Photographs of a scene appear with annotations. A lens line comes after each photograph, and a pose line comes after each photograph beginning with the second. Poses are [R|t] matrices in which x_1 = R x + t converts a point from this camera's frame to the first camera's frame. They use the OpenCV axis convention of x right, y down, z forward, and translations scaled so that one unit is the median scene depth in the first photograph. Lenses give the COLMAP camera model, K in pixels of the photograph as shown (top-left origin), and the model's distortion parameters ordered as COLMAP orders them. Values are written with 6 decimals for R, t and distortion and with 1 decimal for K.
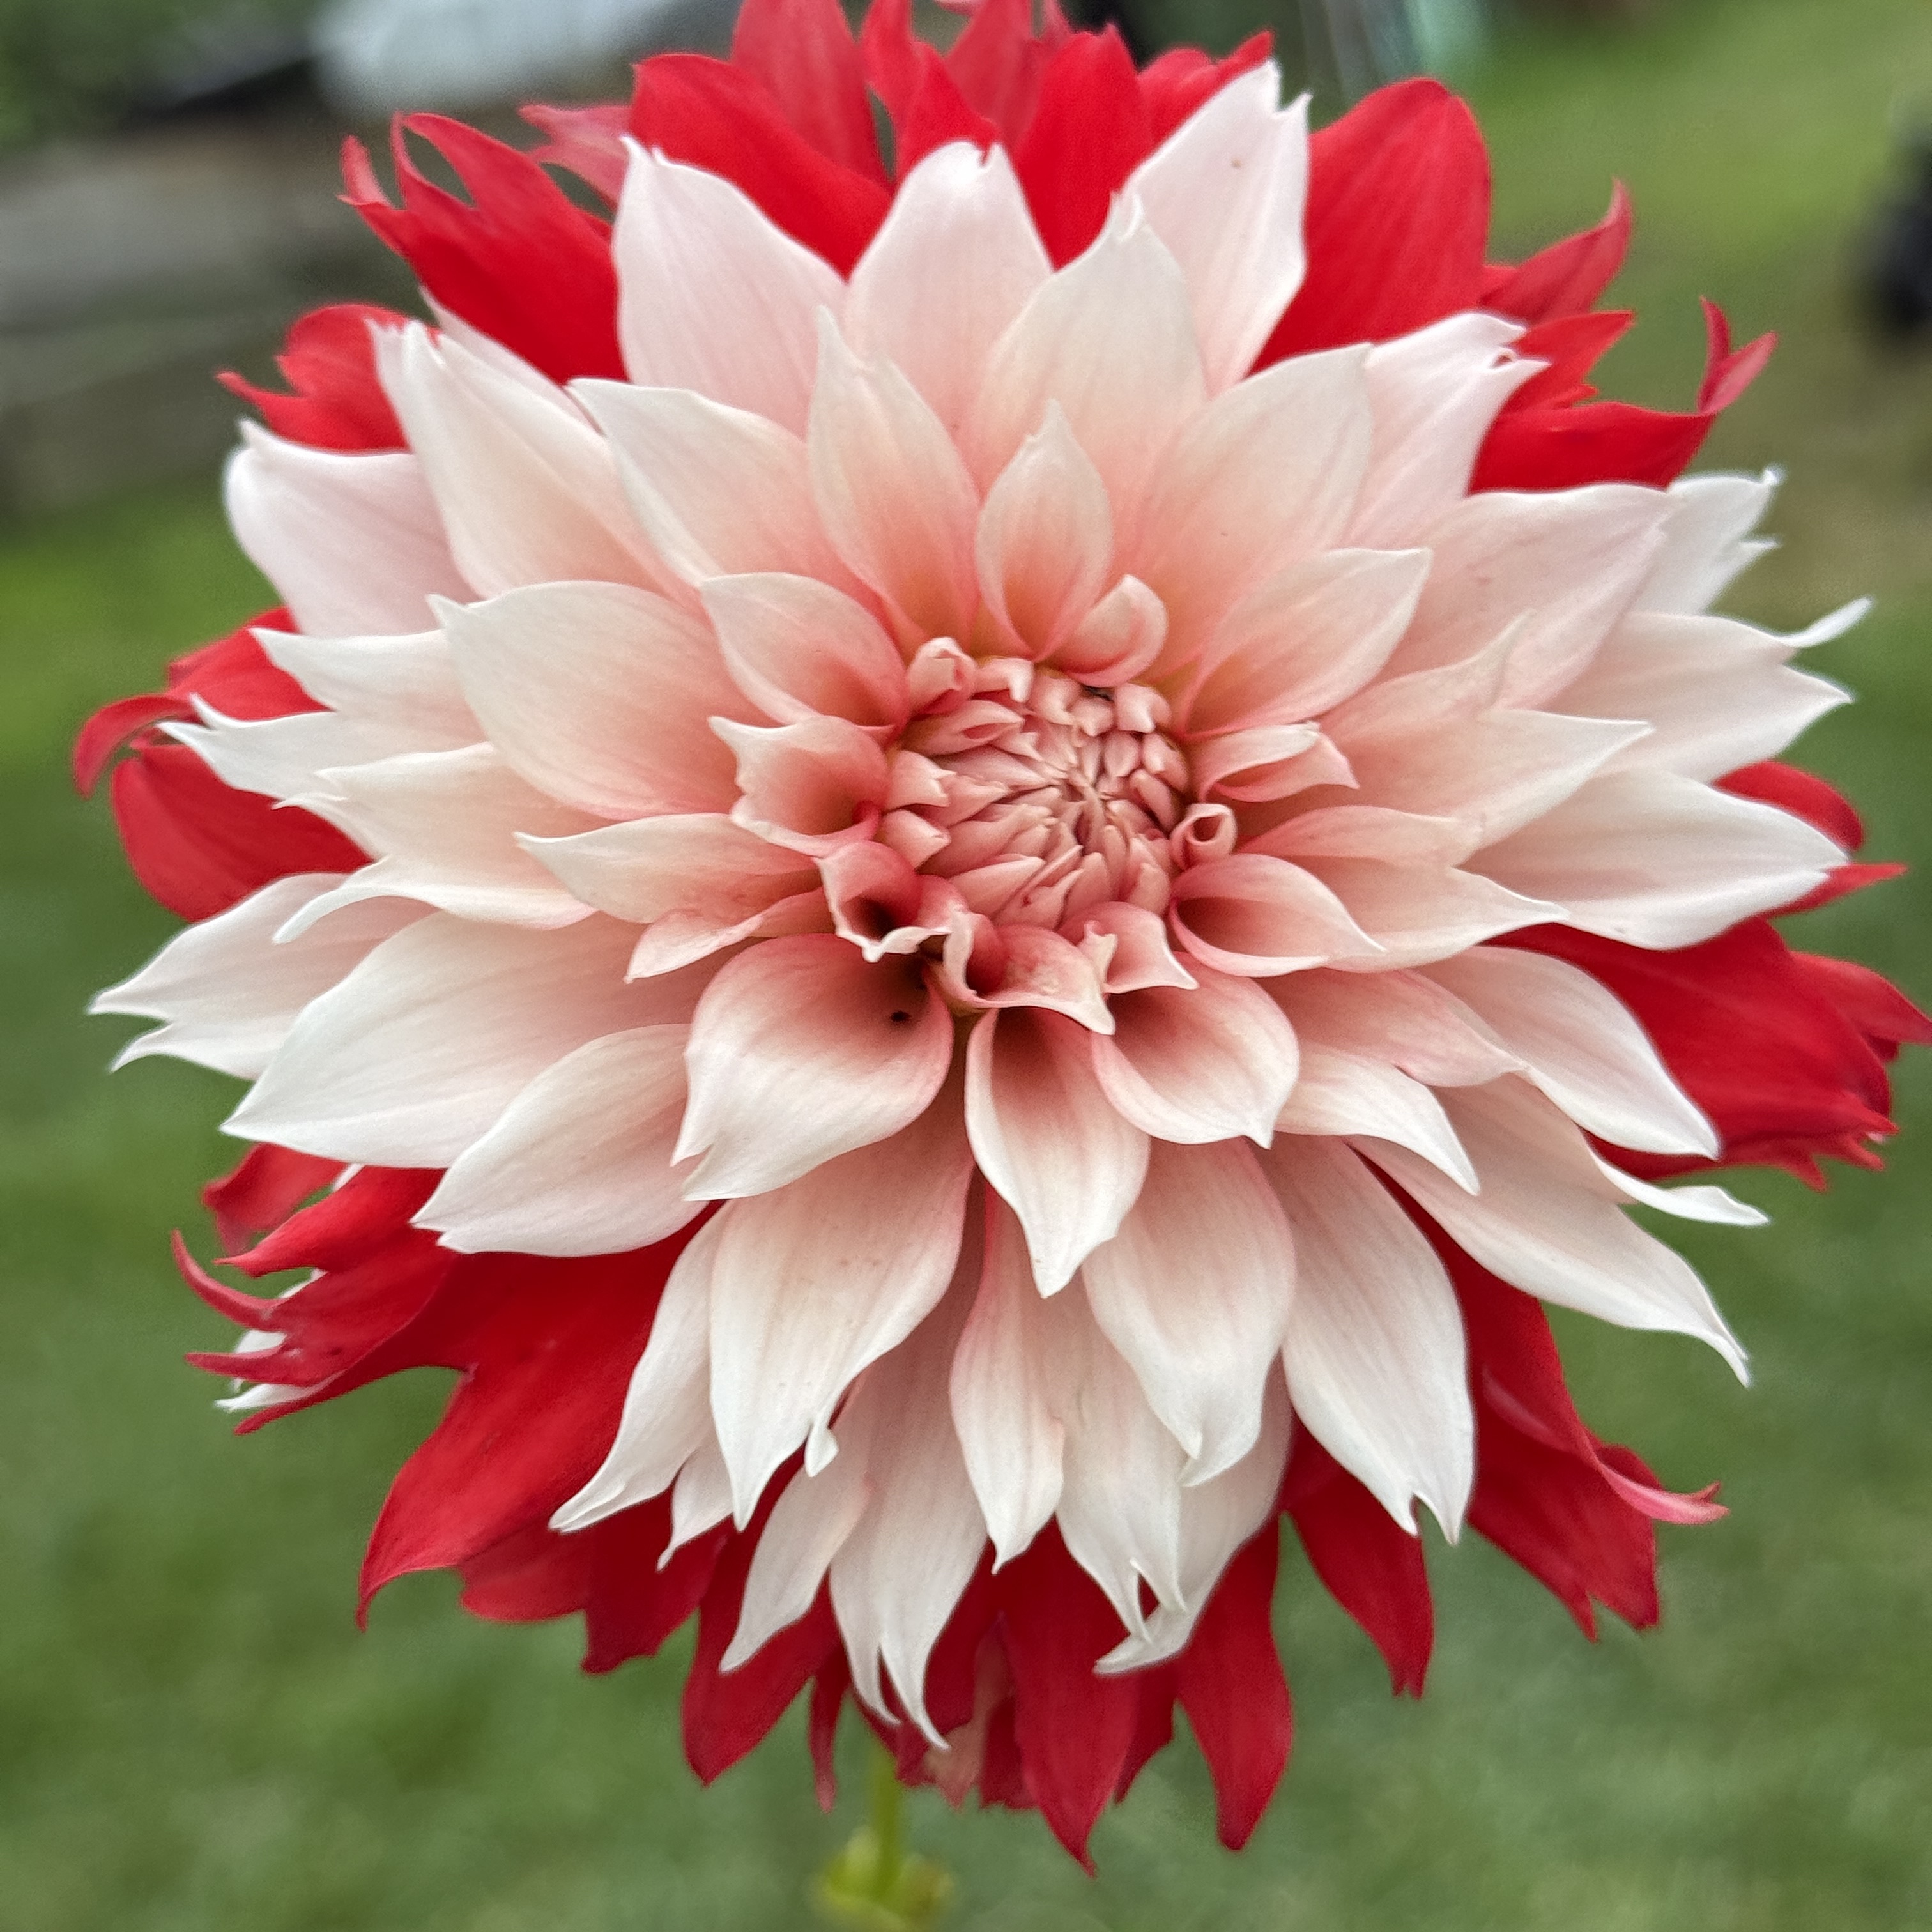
lens RADIAL K [[2985.3, 0, 966.0], [0, 2985.3, 966.0], [0, 0, 1]] dist [0.048140, 0.092474]
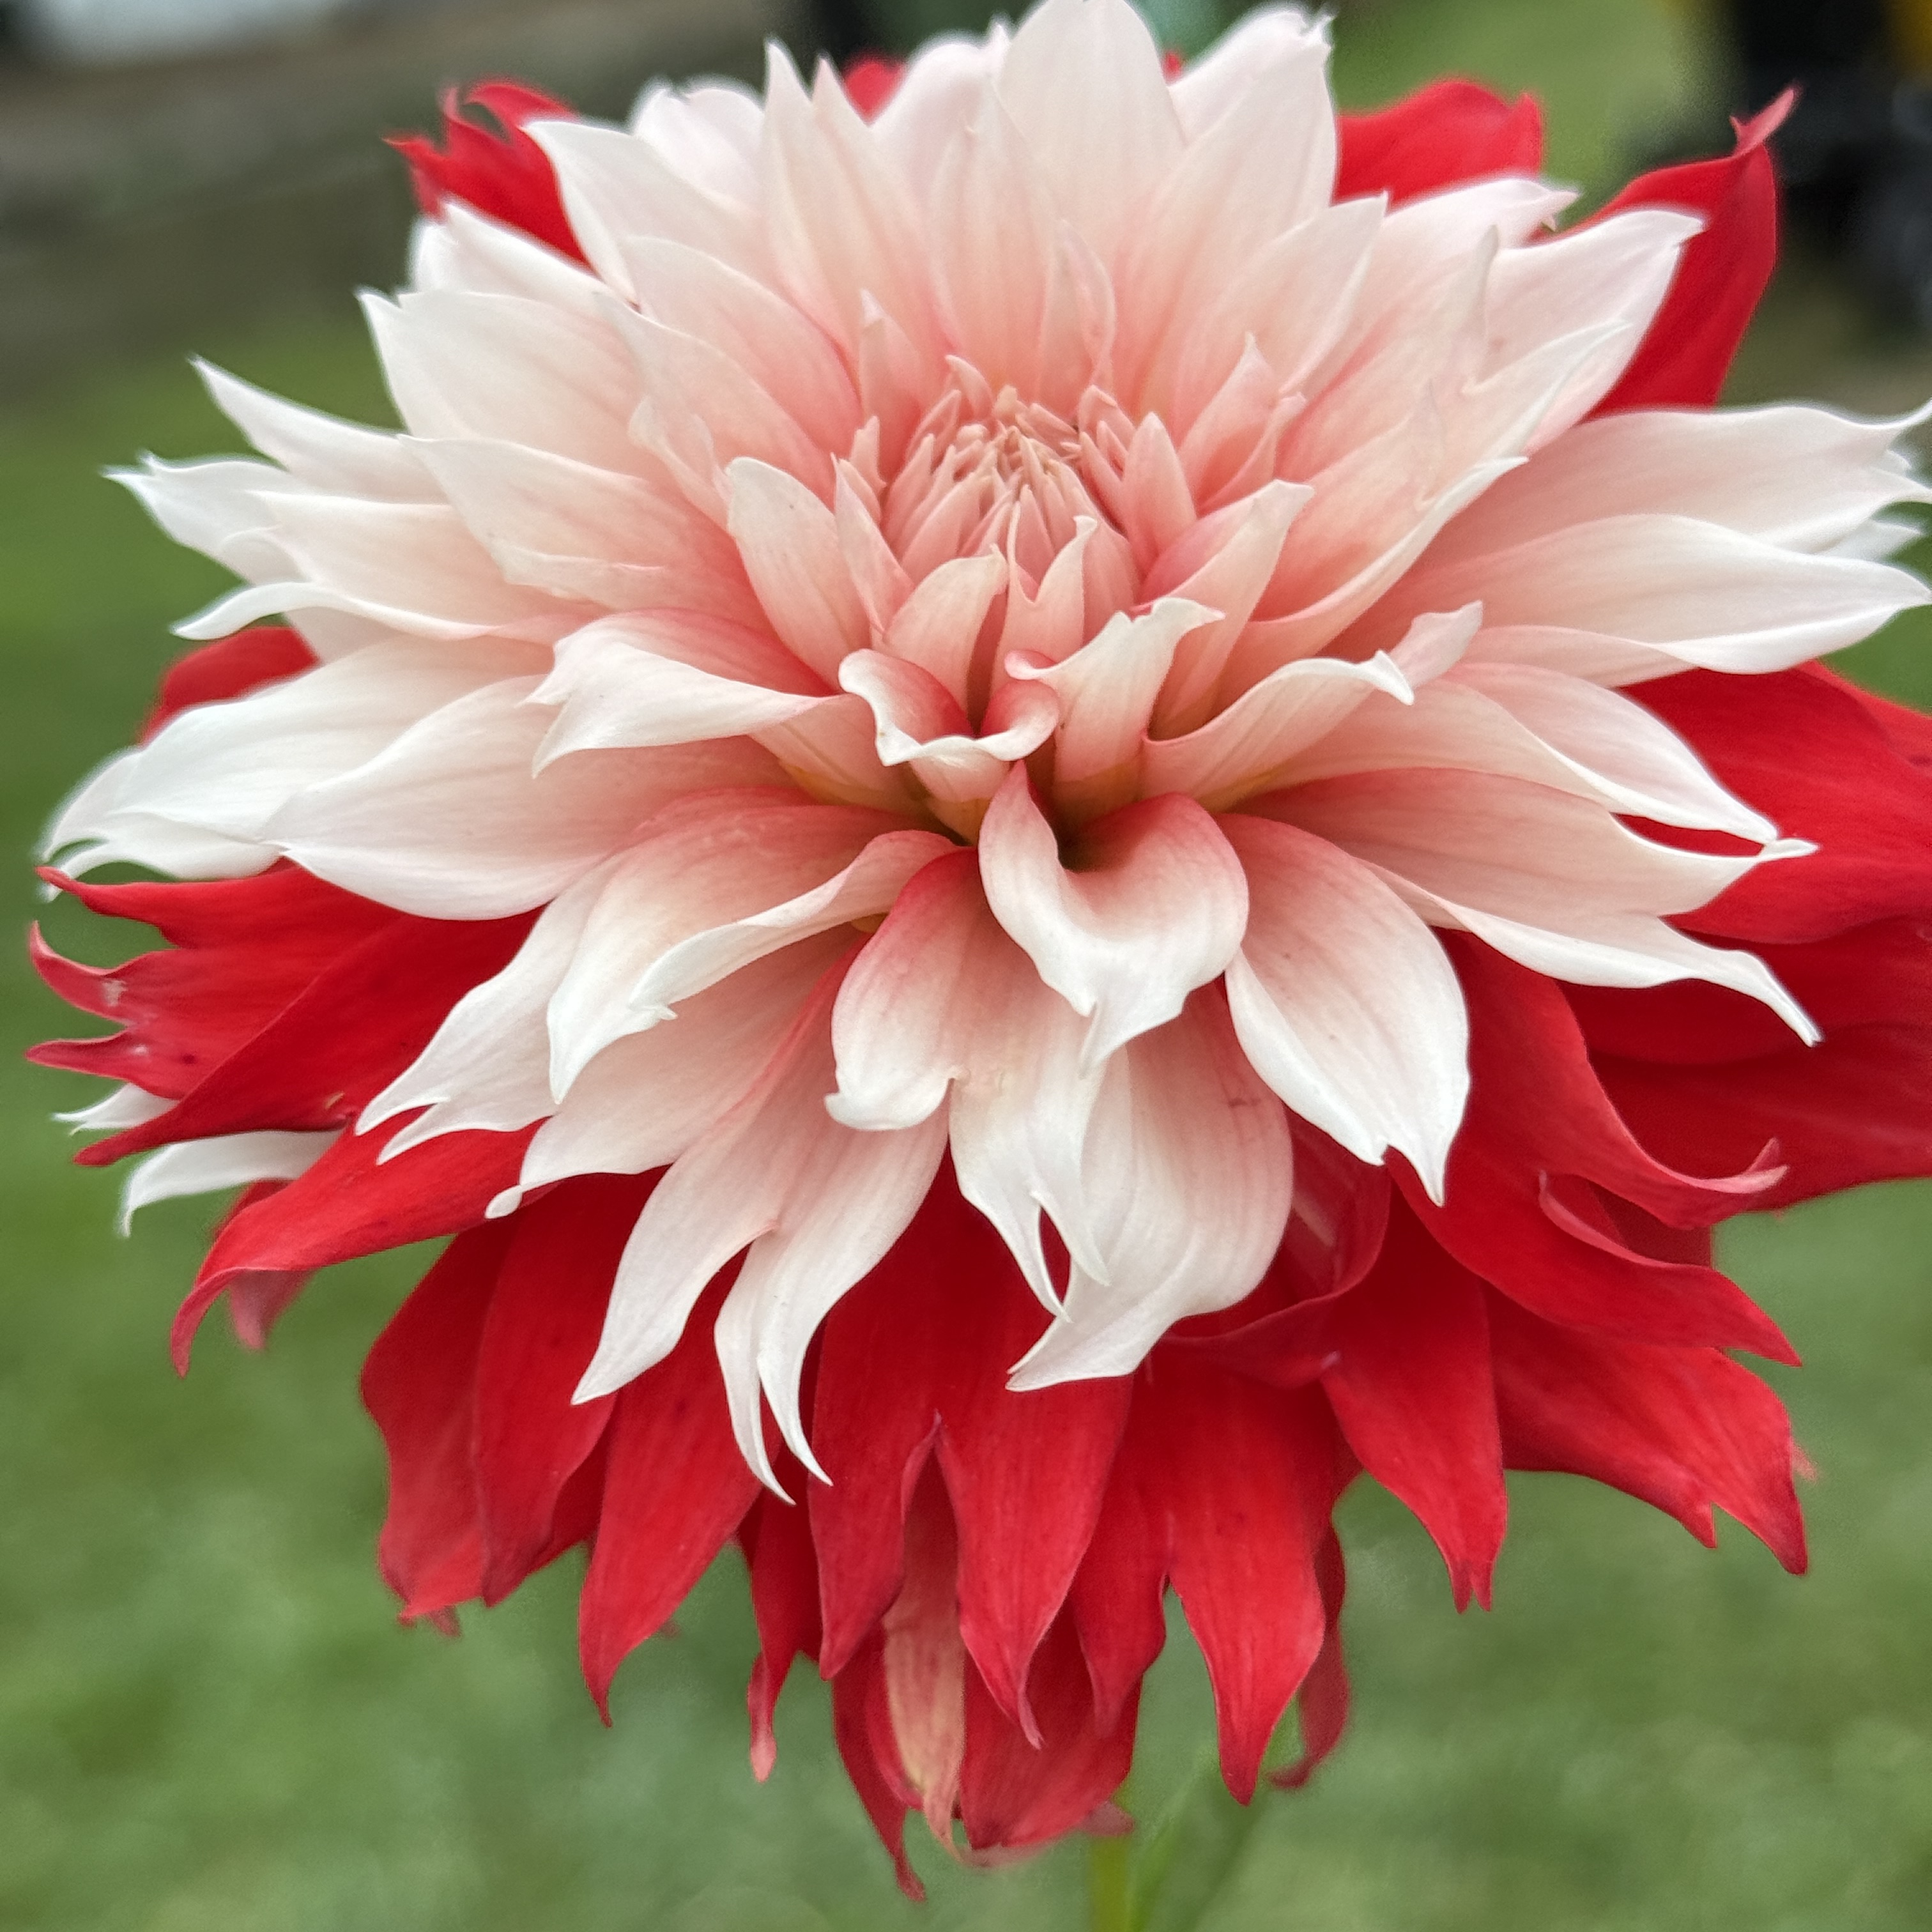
lens RADIAL K [[2985.3, 0, 966.0], [0, 2985.3, 966.0], [0, 0, 1]] dist [0.048140, 0.092474]
pose [[0.985301, -0.033607, -0.167490, 0.170012], [-0.034740, 0.920551, -0.389074, 0.443888], [0.167259, 0.389174, 0.905852, 0.215488]]
